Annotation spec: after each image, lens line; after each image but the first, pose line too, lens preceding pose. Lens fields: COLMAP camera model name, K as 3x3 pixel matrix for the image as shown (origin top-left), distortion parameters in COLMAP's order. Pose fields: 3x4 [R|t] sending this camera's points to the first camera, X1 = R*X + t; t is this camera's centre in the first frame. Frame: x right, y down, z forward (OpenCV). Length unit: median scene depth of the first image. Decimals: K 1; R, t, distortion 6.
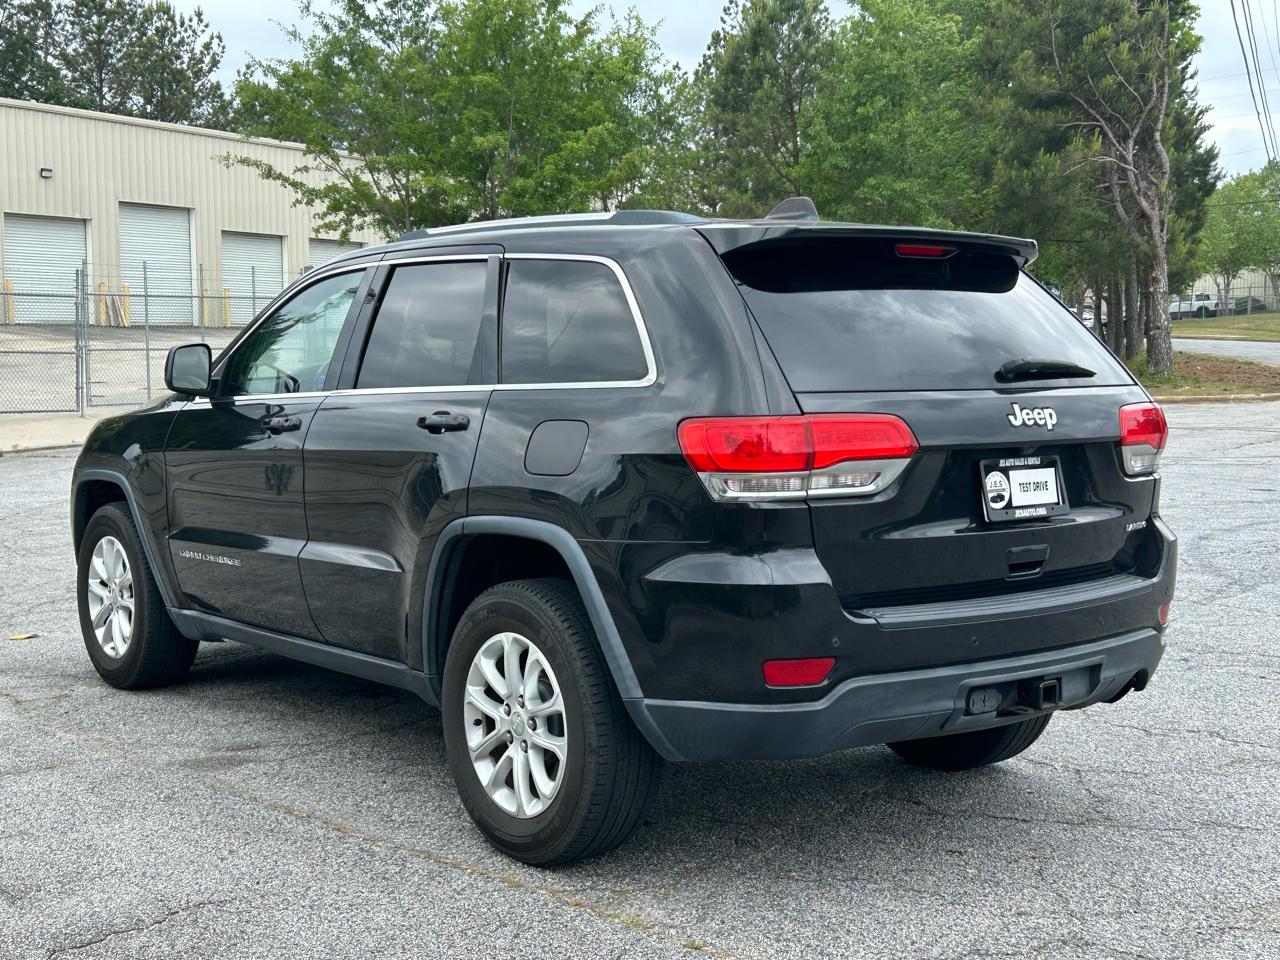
lens RADIAL K [[1623.8, 0, 644.4], [0, 1623.8, 501.1], [0, 0, 1]] dist [0.162148, -0.436477]
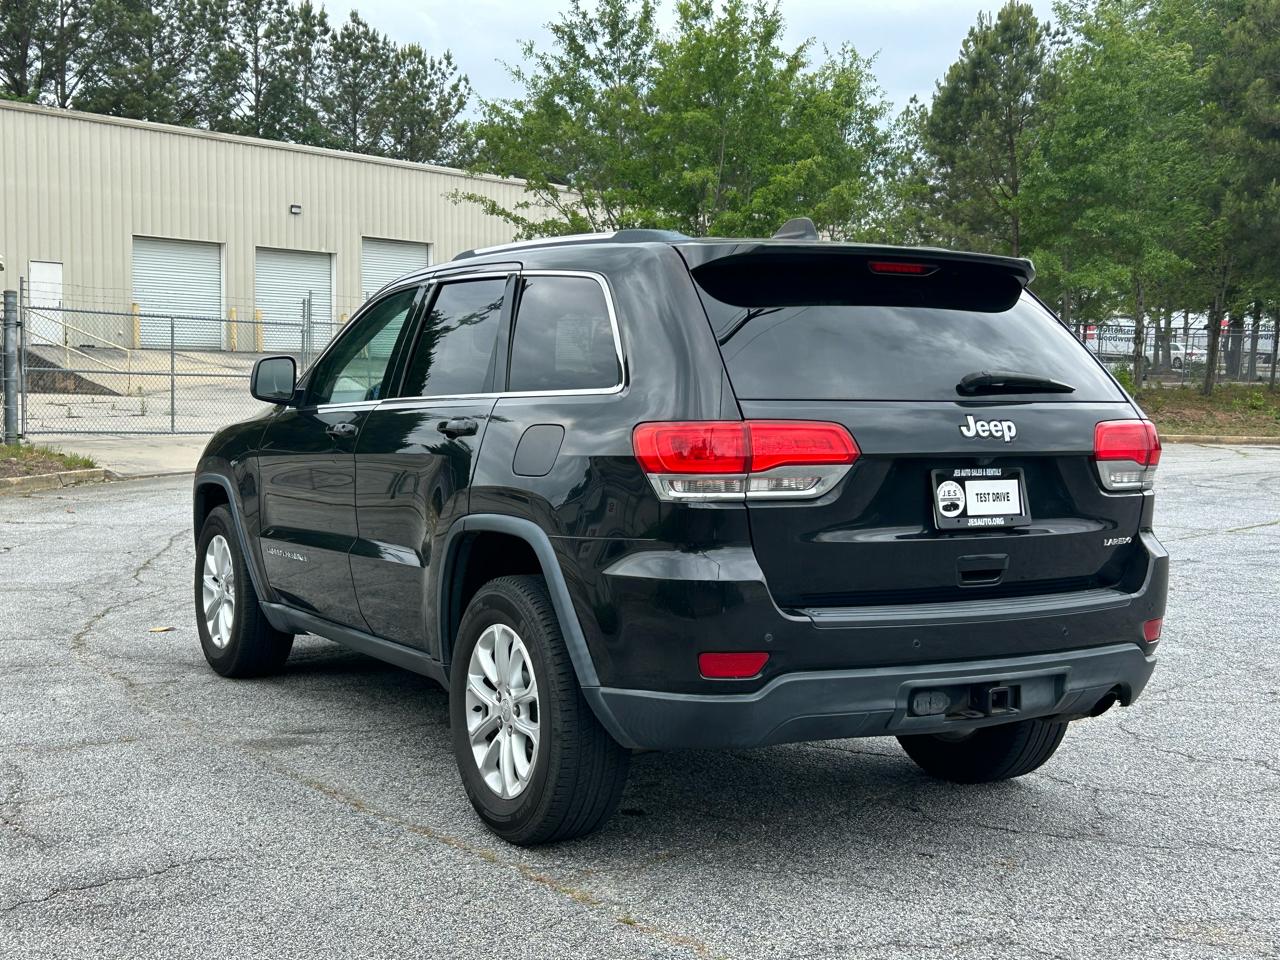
lens RADIAL K [[1623.8, 0, 644.4], [0, 1623.8, 501.1], [0, 0, 1]] dist [0.162148, -0.436477]
pose [[0.989228, 0.023939, -0.144412, 0.127669], [-0.026939, 0.999459, -0.018857, 0.014128], [0.143883, 0.022544, 0.989338, -0.033241]]
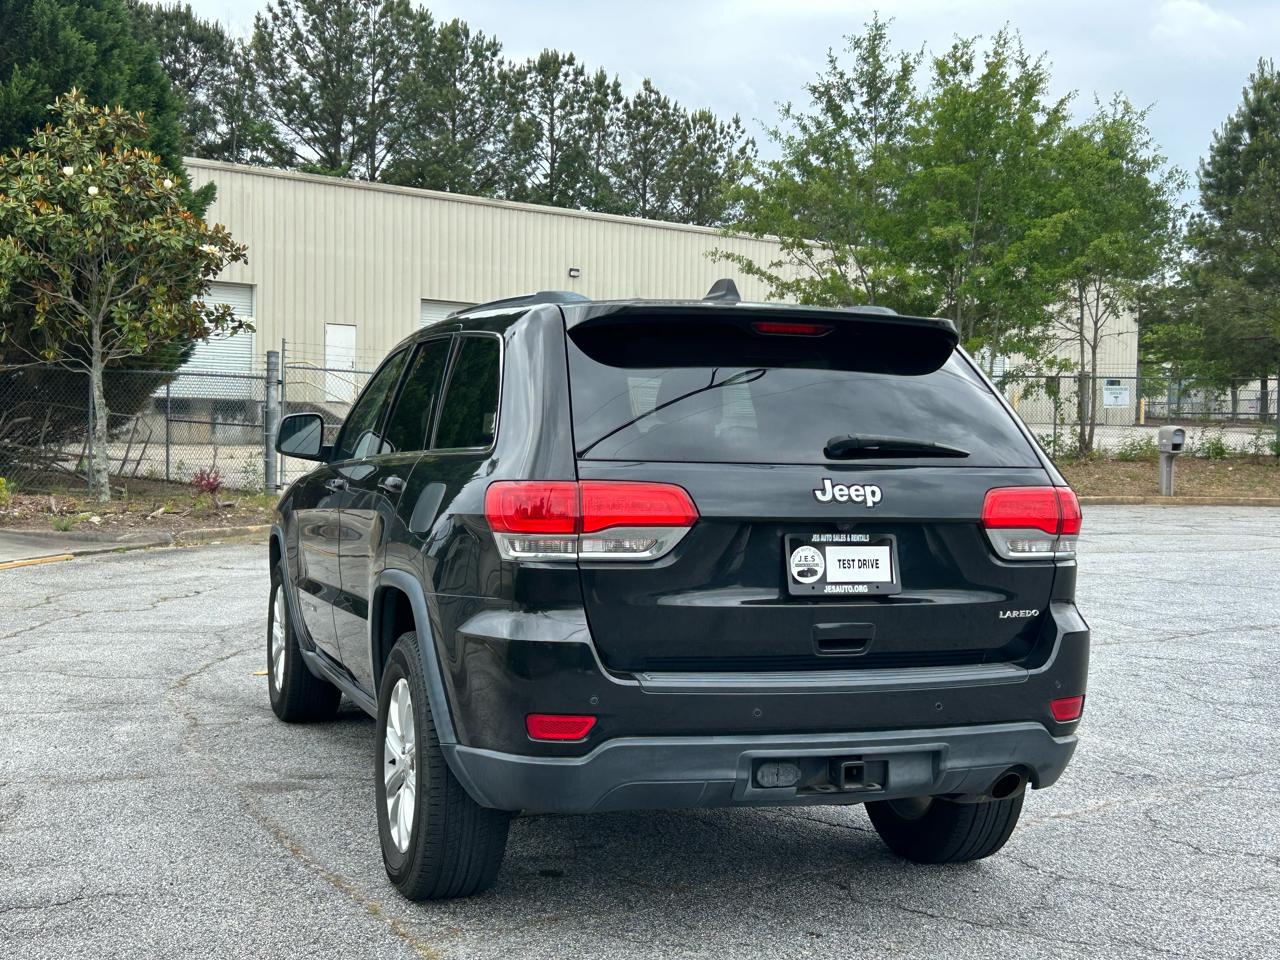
lens RADIAL K [[1623.8, 0, 644.4], [0, 1623.8, 501.1], [0, 0, 1]] dist [0.162148, -0.436477]
pose [[0.945396, 0.034200, -0.324125, 0.326294], [-0.052037, 0.997561, -0.046523, 0.004431], [0.321743, 0.060849, 0.944870, 0.016514]]
